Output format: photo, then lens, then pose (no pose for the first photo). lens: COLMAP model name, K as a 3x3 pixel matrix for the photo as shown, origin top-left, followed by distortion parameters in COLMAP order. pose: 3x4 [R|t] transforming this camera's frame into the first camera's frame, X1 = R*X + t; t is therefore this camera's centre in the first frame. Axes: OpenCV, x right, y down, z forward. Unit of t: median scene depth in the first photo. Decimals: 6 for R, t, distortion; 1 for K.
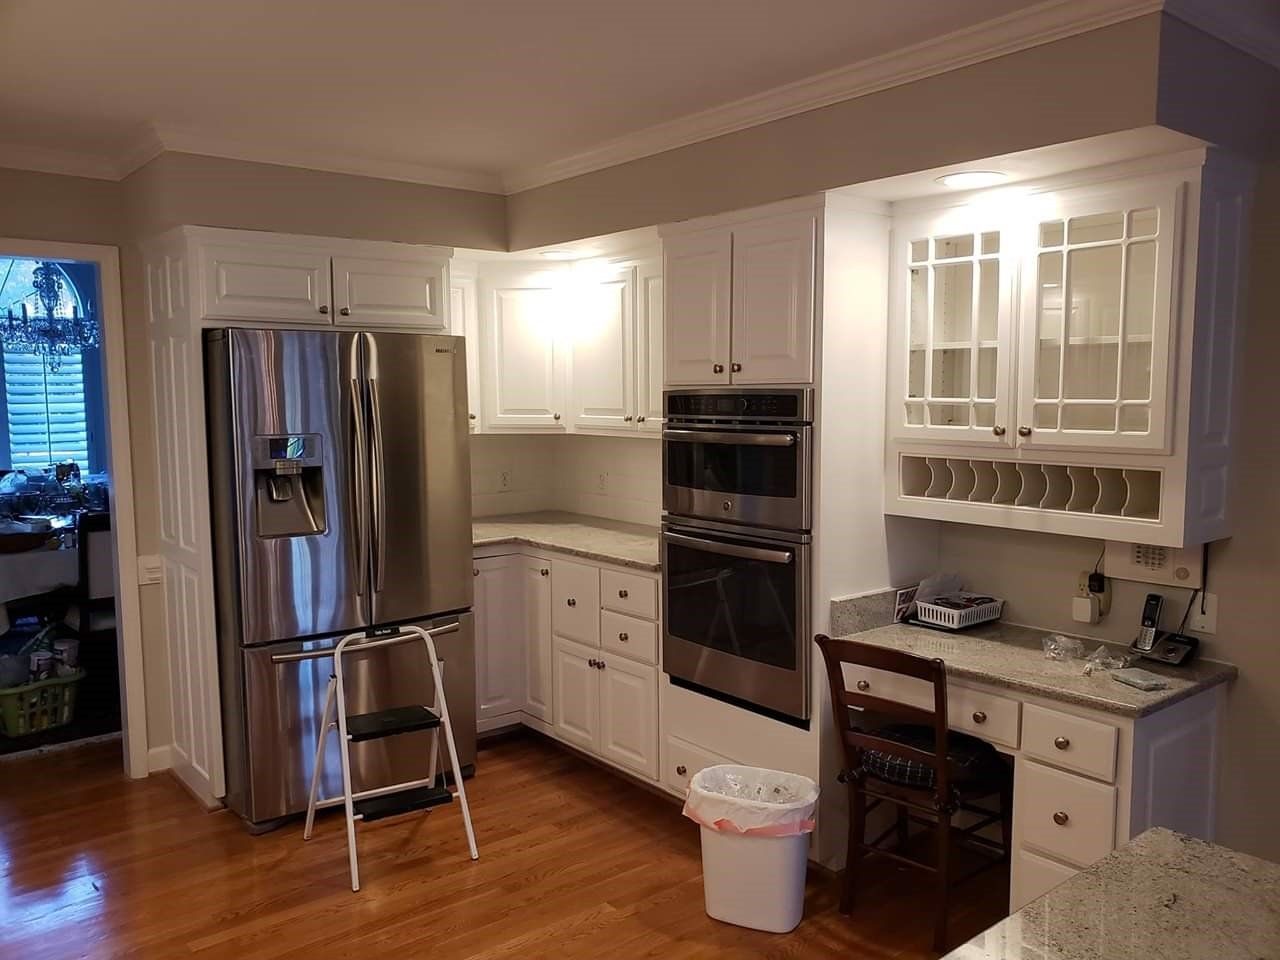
lens RADIAL K [[1017.3, 0, 636.8], [0, 1017.3, 502.5], [0, 0, 1]] dist [0.100084, -0.196318]
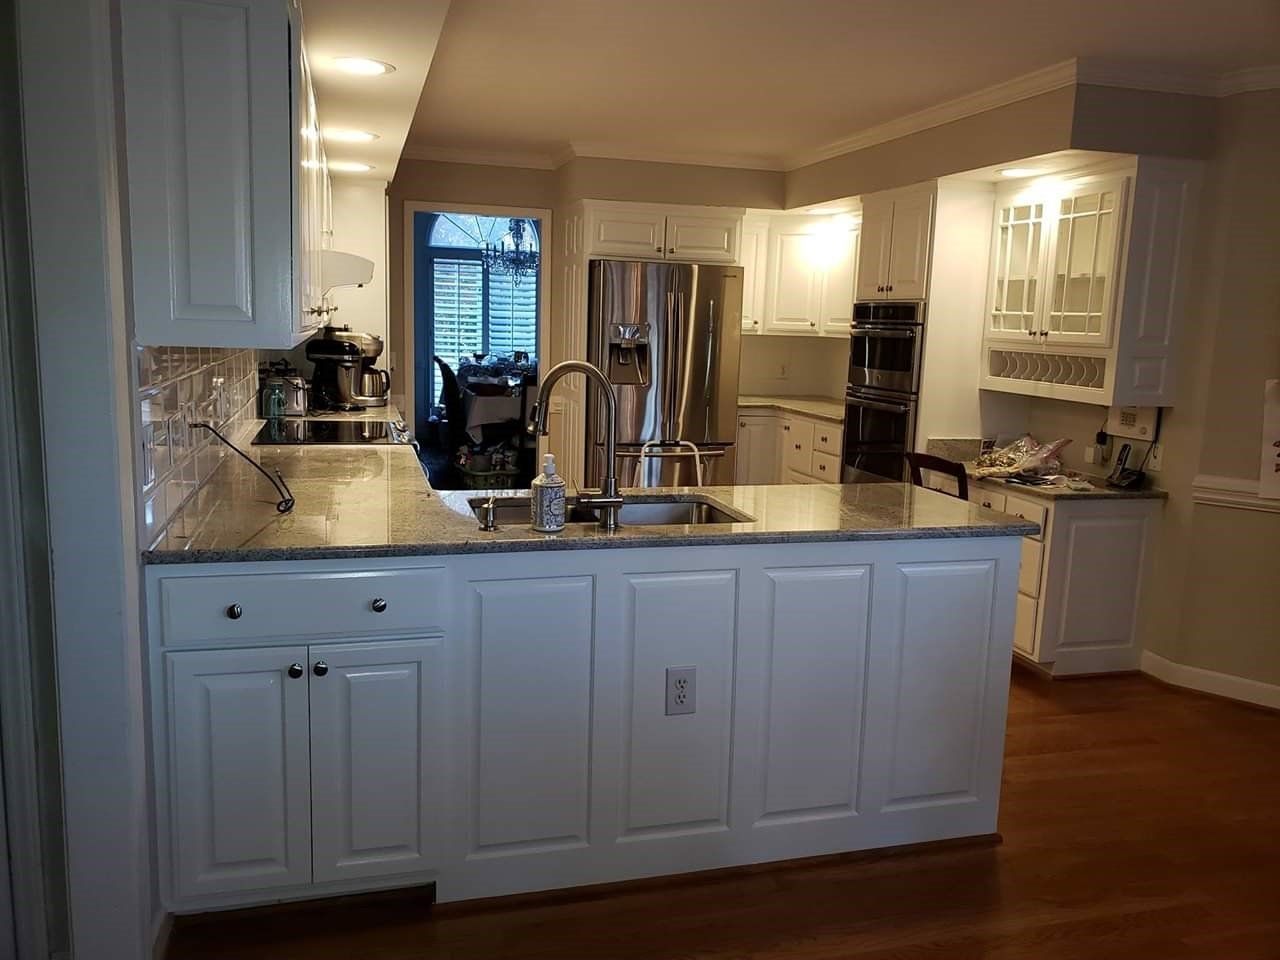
lens RADIAL K [[1017.3, 0, 636.8], [0, 1017.3, 502.5], [0, 0, 1]] dist [0.100084, -0.196318]
pose [[0.918460, 0.106257, -0.380972, 0.374814], [-0.082075, 0.993473, 0.079219, 0.100265], [0.386903, -0.041491, 0.921186, -0.613871]]
